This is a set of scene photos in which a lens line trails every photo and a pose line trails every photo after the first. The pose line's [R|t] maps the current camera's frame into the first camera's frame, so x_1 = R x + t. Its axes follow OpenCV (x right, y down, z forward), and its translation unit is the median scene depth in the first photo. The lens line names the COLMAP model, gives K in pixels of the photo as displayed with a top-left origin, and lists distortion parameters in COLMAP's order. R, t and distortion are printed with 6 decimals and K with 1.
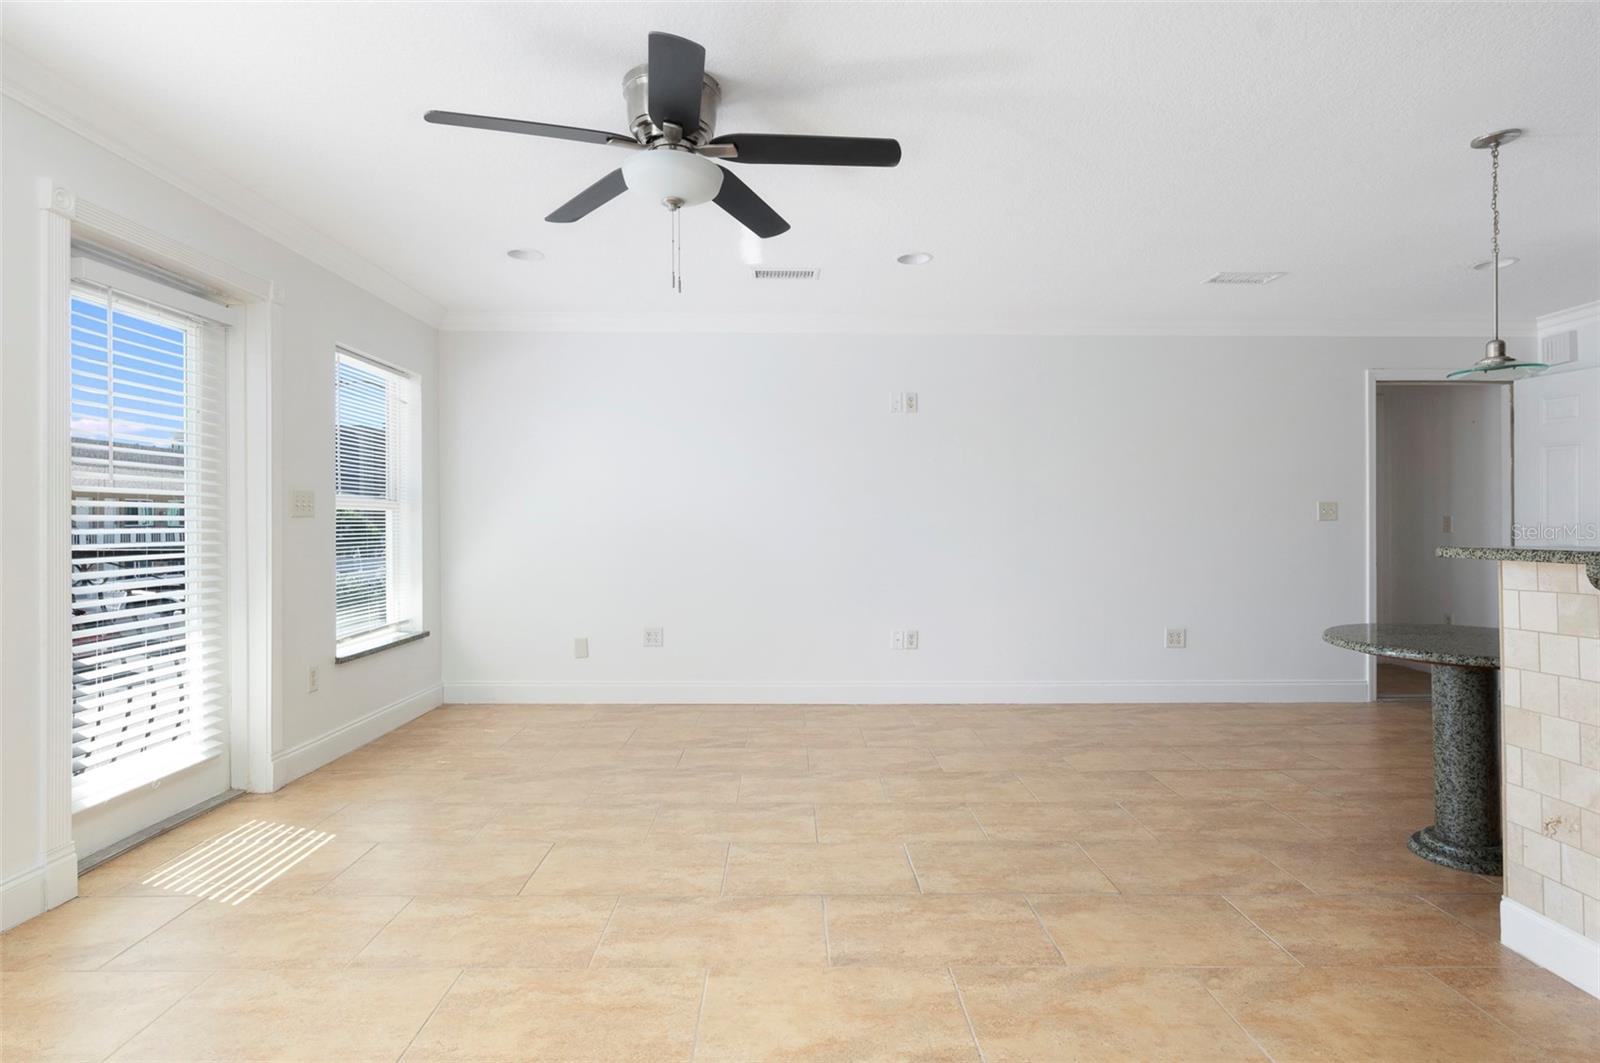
lens RADIAL K [[842.4, 0, 800.2], [0, 842.4, 526.4], [0, 0, 1]] dist [0.001746, 0.002694]
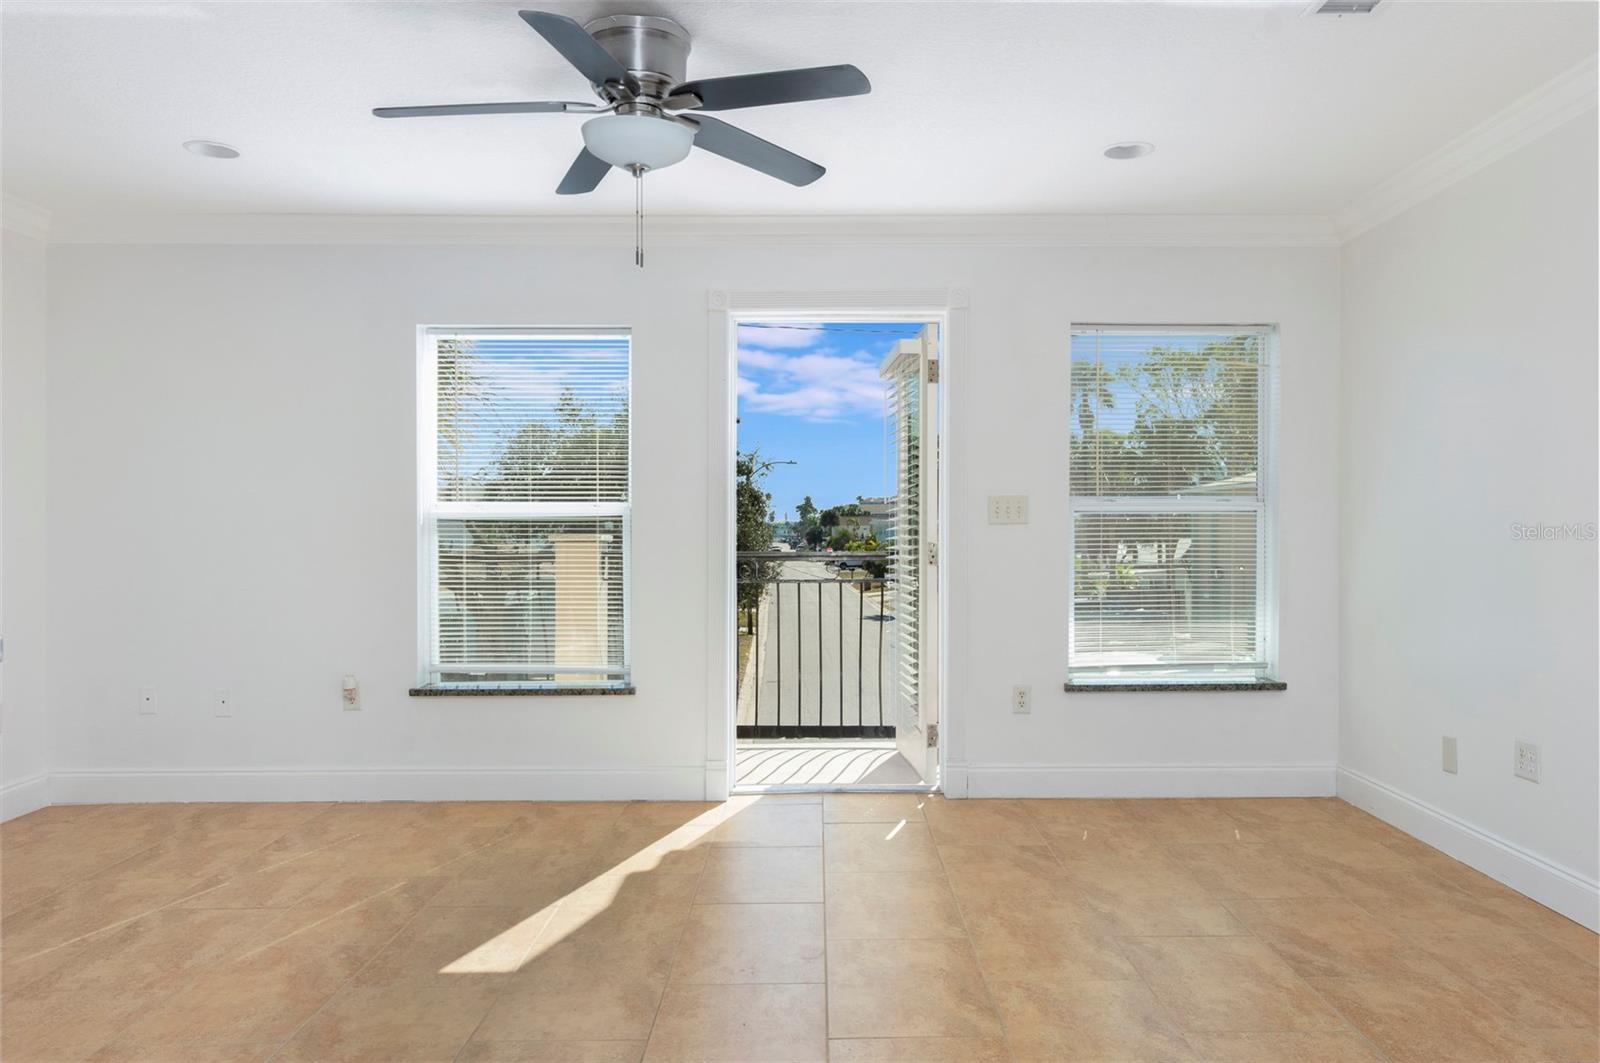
lens RADIAL K [[1183.1, 0, 806.0], [0, 1183.1, 531.9], [0, 0, 1]] dist [0.007250, 0.001446]
pose [[-0.034902, 0.006026, -0.999373, 0.986054], [-0.001206, 0.999981, 0.006072, -0.013816], [0.999390, 0.001418, -0.034894, 1.093935]]
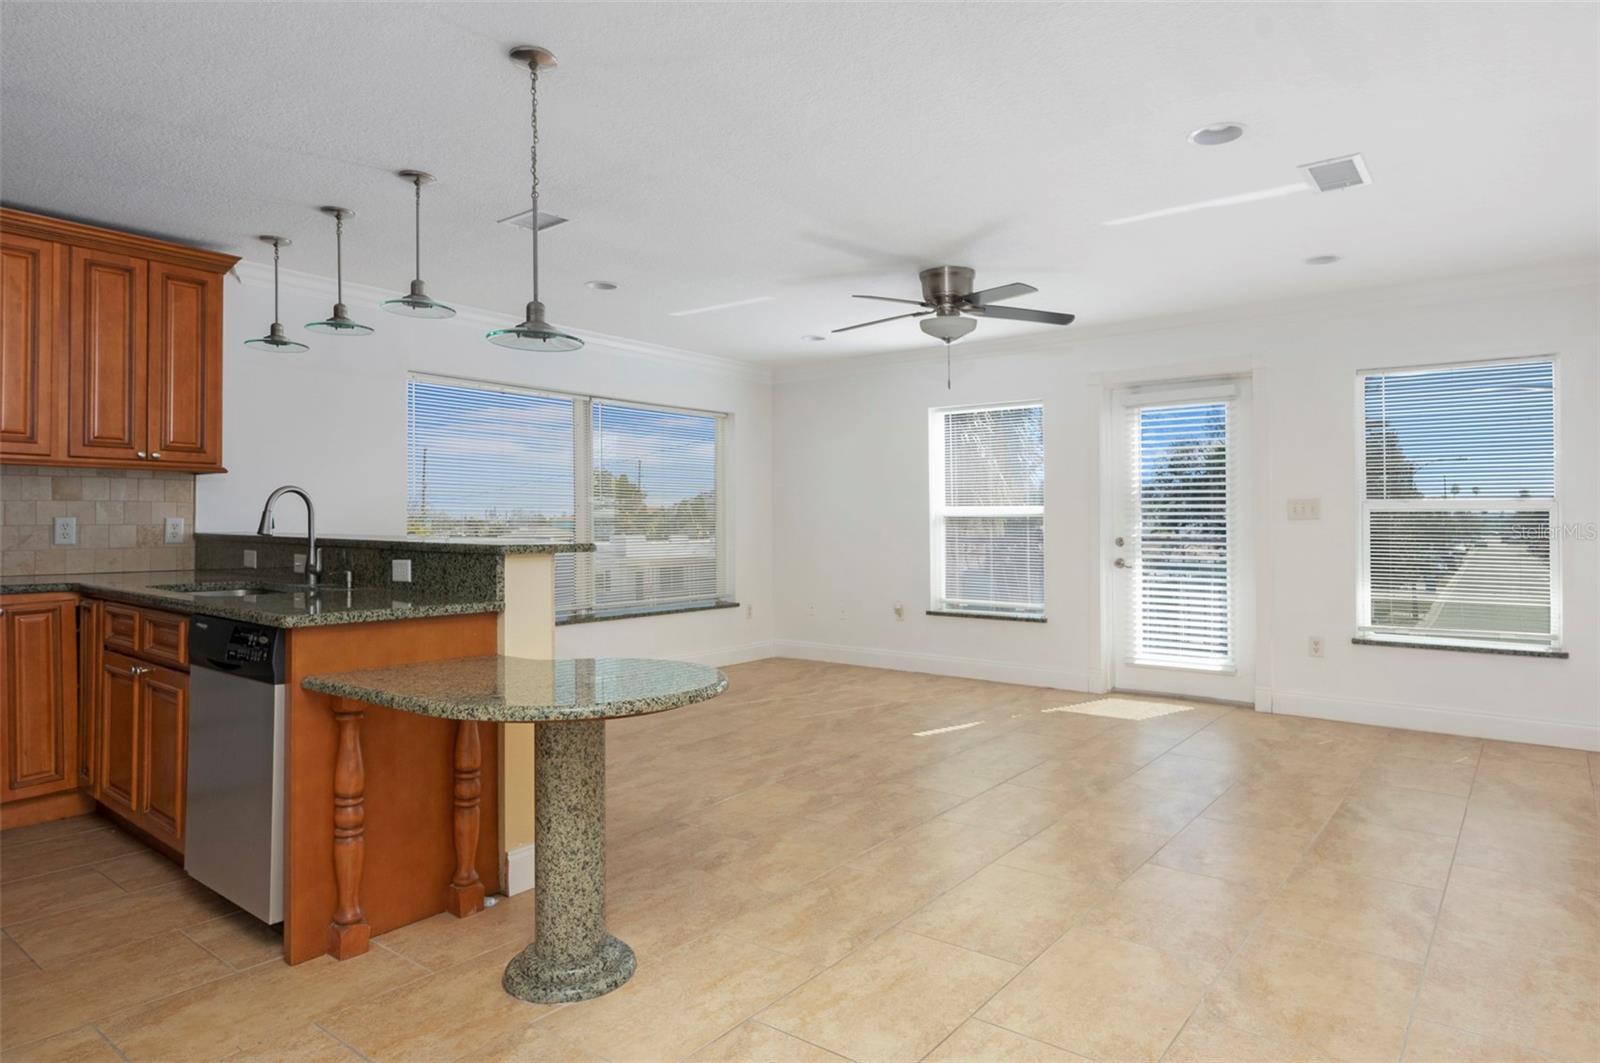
lens RADIAL K [[910.7, 0, 793.2], [0, 910.7, 524.1], [0, 0, 1]] dist [0.019876, 0.000133]
pose [[-0.647546, 0.001918, -0.762024, 1.347572], [-0.002866, 0.999984, 0.004953, -0.012131], [0.762021, 0.005391, -0.647530, 1.761304]]
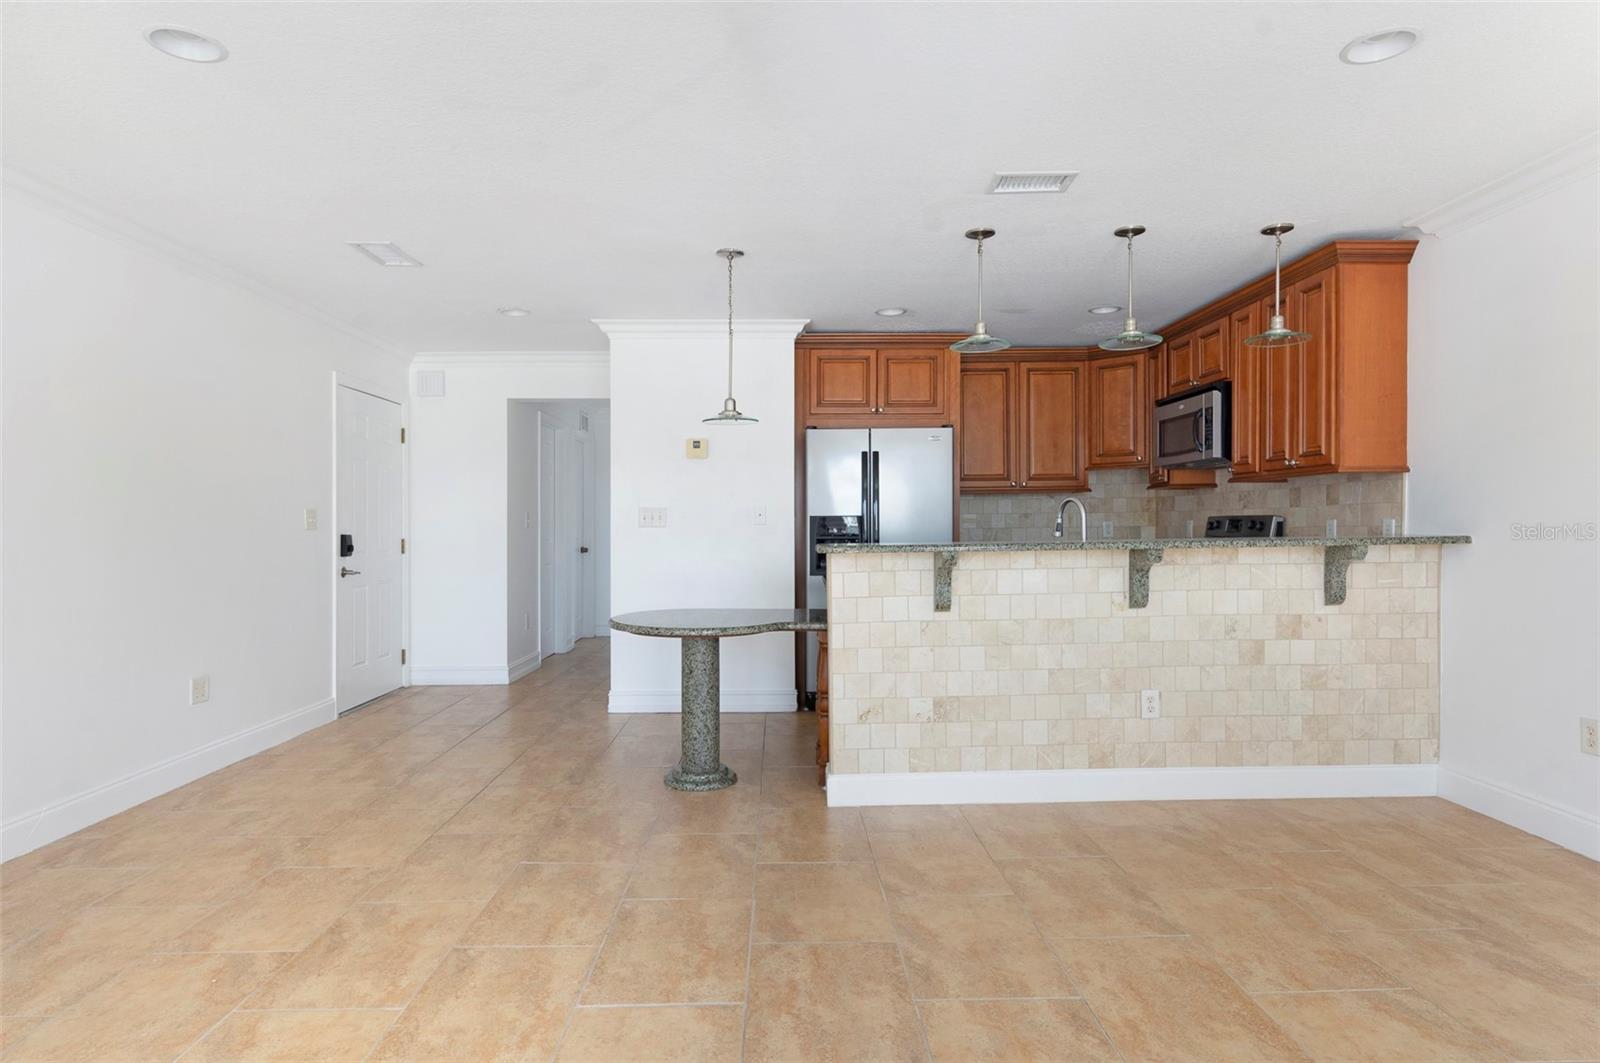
lens RADIAL K [[884.6, 0, 823.3], [0, 884.6, 532.3], [0, 0, 1]] dist [-0.002448, -0.002044]
pose [[-0.024851, -0.005863, 0.999674, -0.633700], [0.011456, 0.999915, 0.006149, -0.006931], [-0.999626, 0.011605, -0.024782, 0.880296]]
